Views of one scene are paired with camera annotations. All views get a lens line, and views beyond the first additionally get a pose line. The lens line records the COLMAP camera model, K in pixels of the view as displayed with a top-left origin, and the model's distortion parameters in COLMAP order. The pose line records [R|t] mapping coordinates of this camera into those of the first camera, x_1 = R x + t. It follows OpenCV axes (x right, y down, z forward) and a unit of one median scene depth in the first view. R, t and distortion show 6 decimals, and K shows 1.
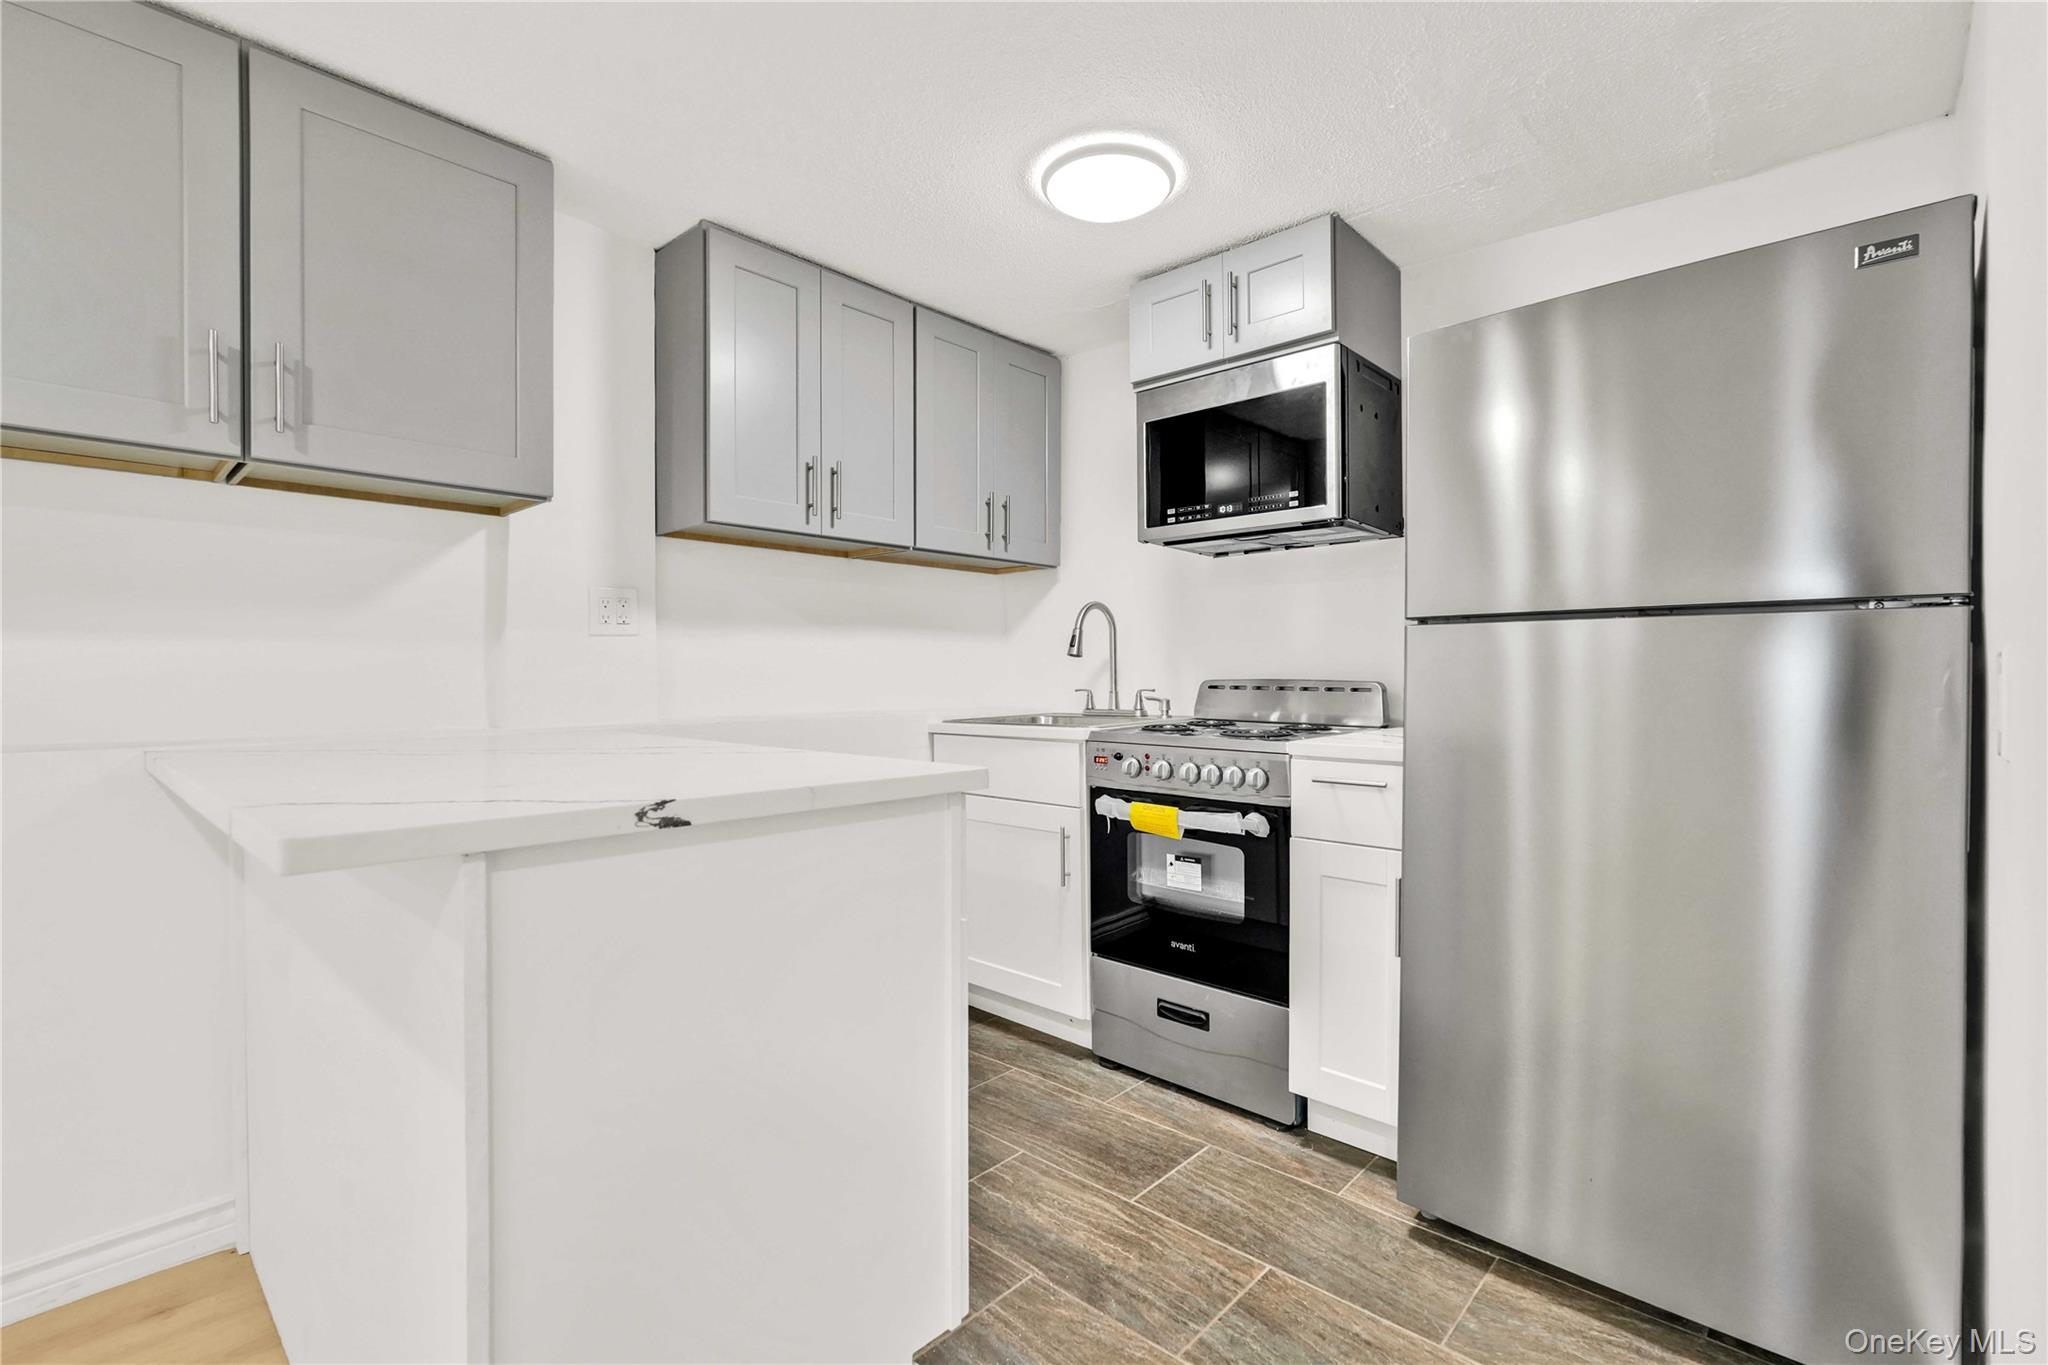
lens RADIAL K [[910.6, 0, 1024.0], [0, 910.6, 682.5], [0, 0, 1]] dist [0.000239, 0.000284]
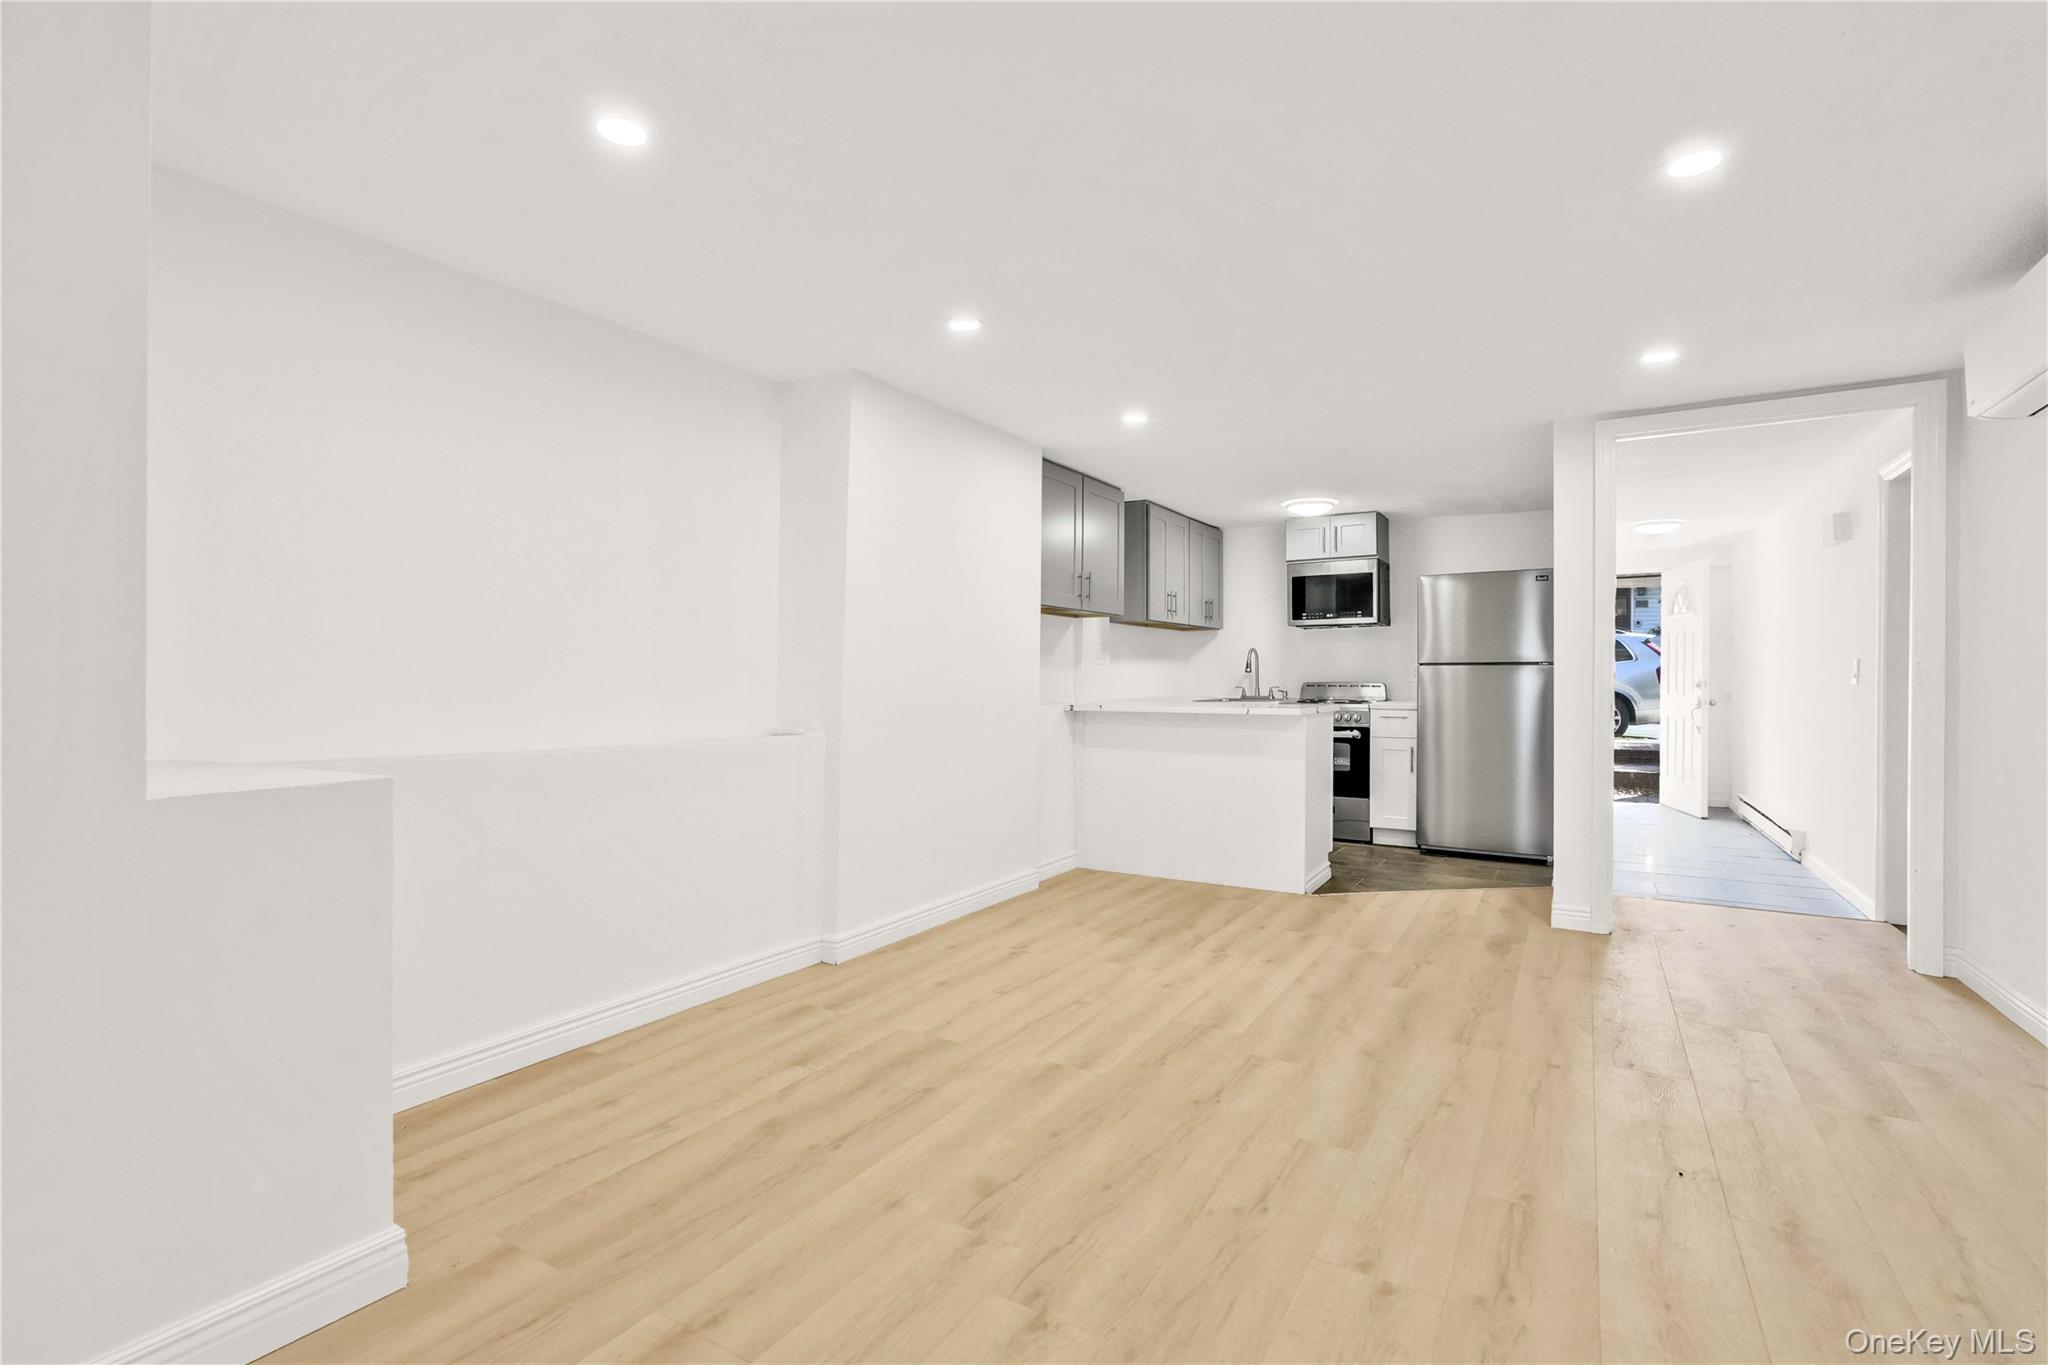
lens RADIAL K [[910.6, 0, 1024.0], [0, 910.6, 682.5], [0, 0, 1]] dist [0.000239, 0.000284]
pose [[0.980503, -0.001749, 0.196496, -1.183326], [0.002291, 0.999994, -0.002527, 0.002103], [-0.196490, 0.002928, 0.980501, -1.405968]]
